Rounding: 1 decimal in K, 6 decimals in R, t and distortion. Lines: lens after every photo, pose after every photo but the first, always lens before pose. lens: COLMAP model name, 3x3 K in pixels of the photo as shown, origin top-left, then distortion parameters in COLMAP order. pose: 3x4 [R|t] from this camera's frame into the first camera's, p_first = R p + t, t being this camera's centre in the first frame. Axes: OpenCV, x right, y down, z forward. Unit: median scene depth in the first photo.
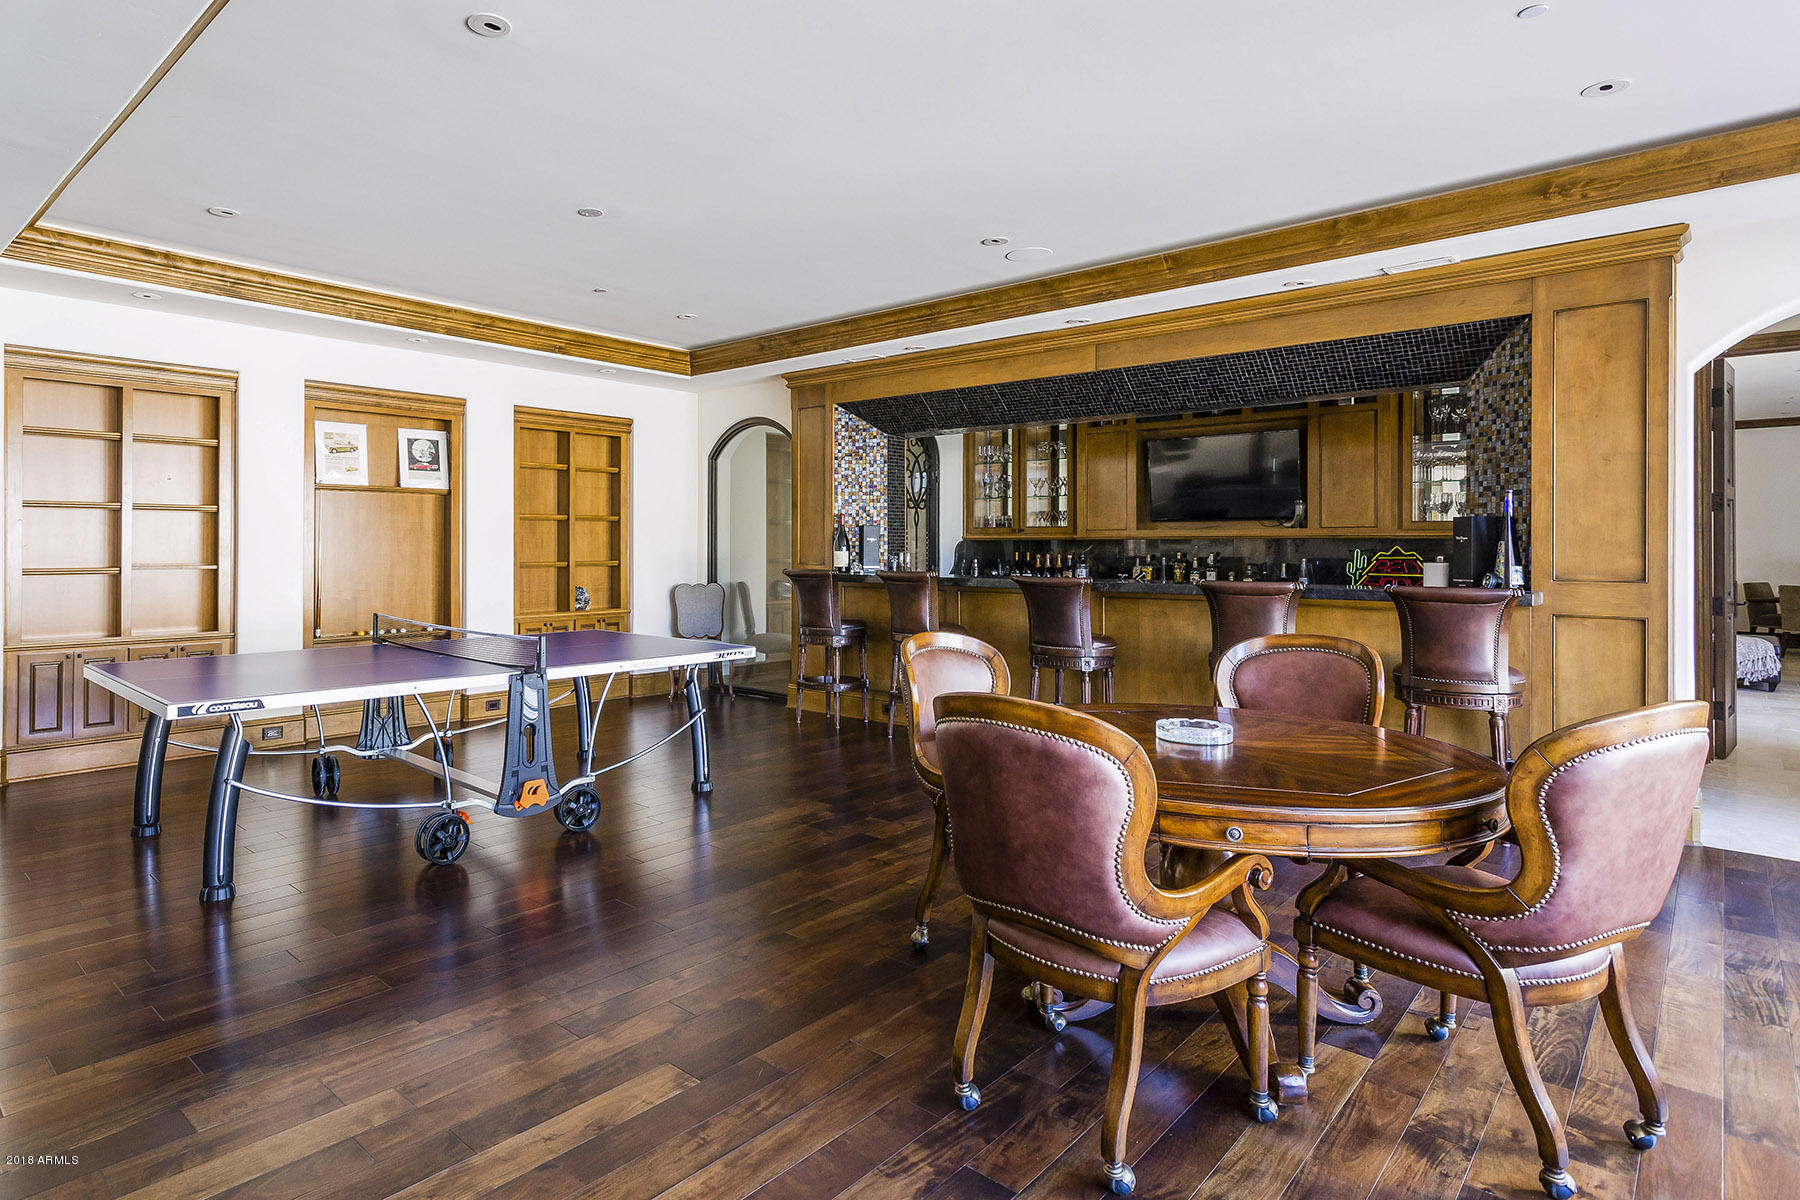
lens RADIAL K [[960.7, 0, 836.2], [0, 960.7, 544.9], [0, 0, 1]] dist [0.003327, -0.000581]
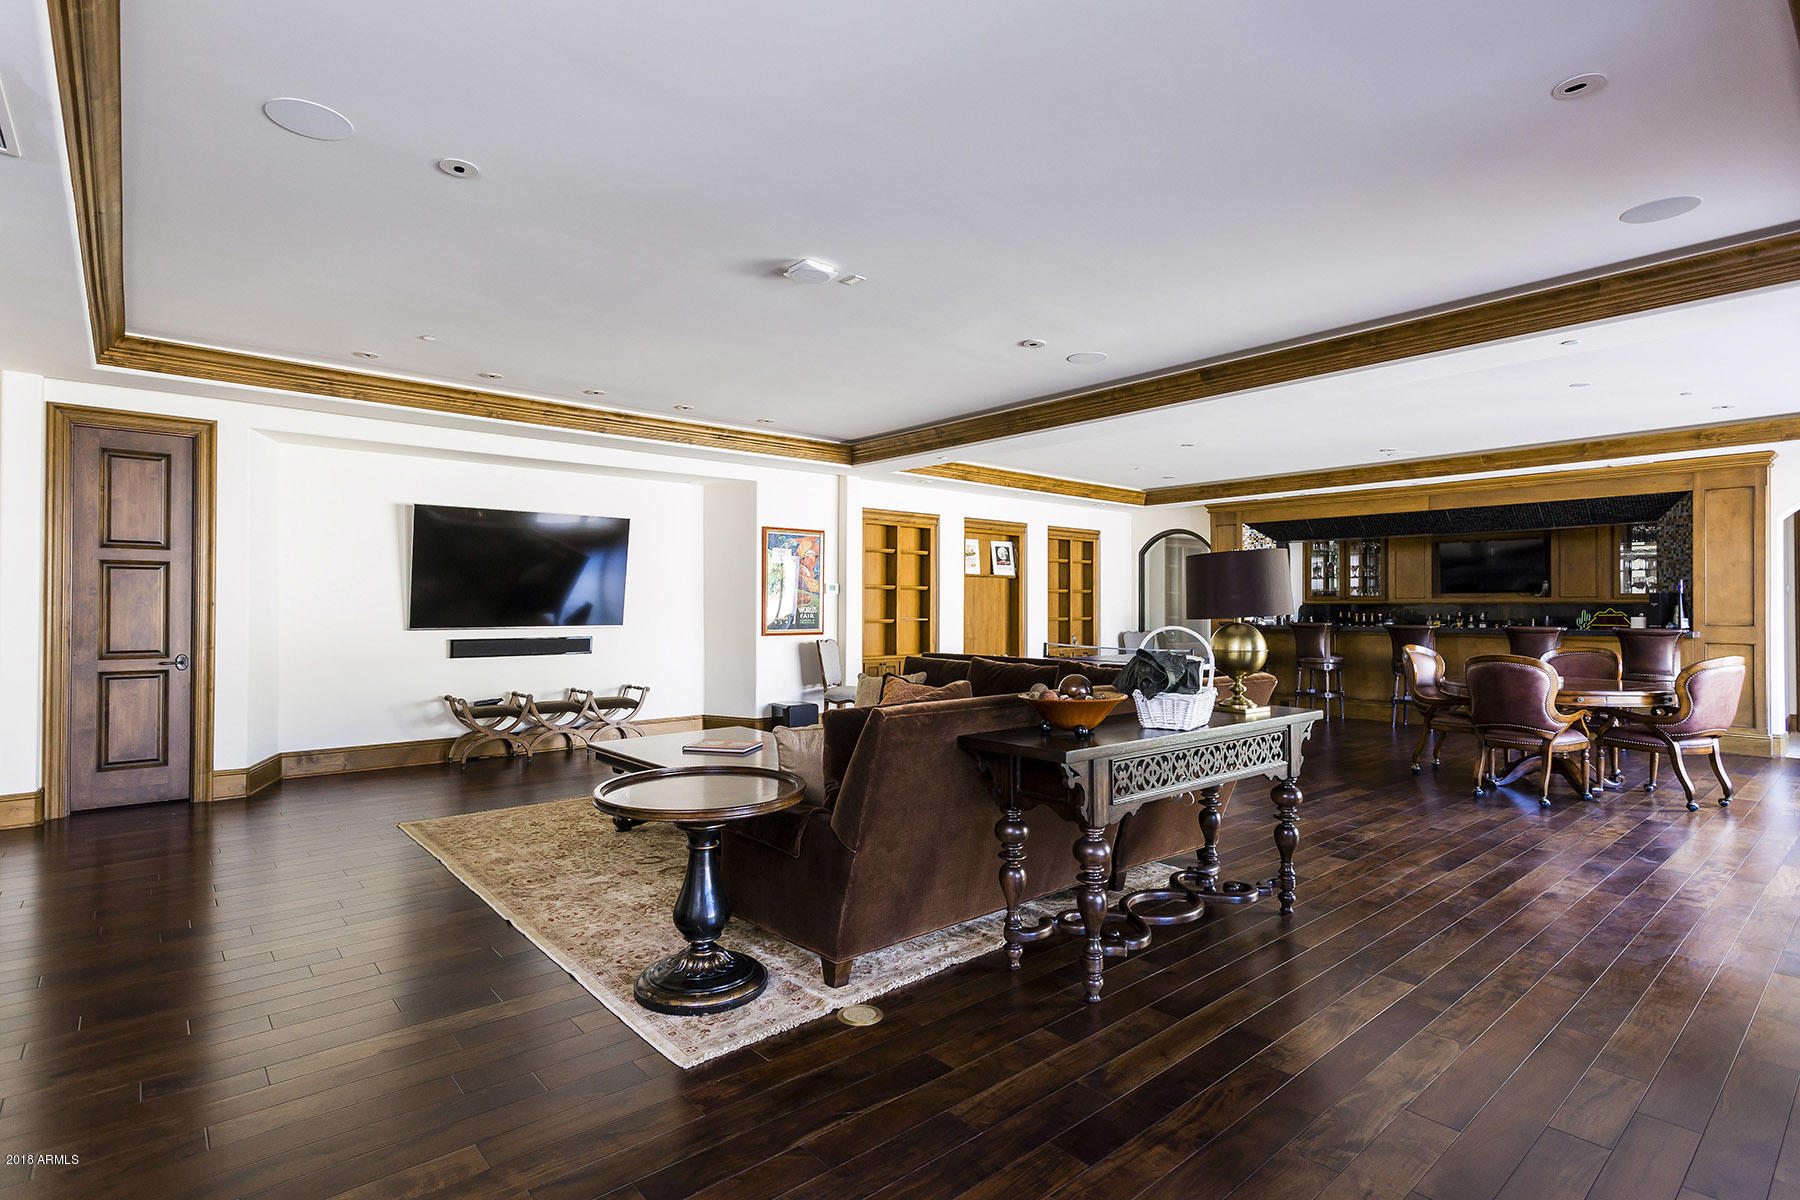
lens RADIAL K [[884.4, 0, 905.3], [0, 884.4, 601.6], [0, 0, 1]] dist [0.003924, 0.000761]
pose [[0.993285, -0.001037, -0.115691, -0.574182], [0.000407, 0.999985, -0.005467, -0.002304], [0.115695, 0.005383, 0.993270, -0.850695]]
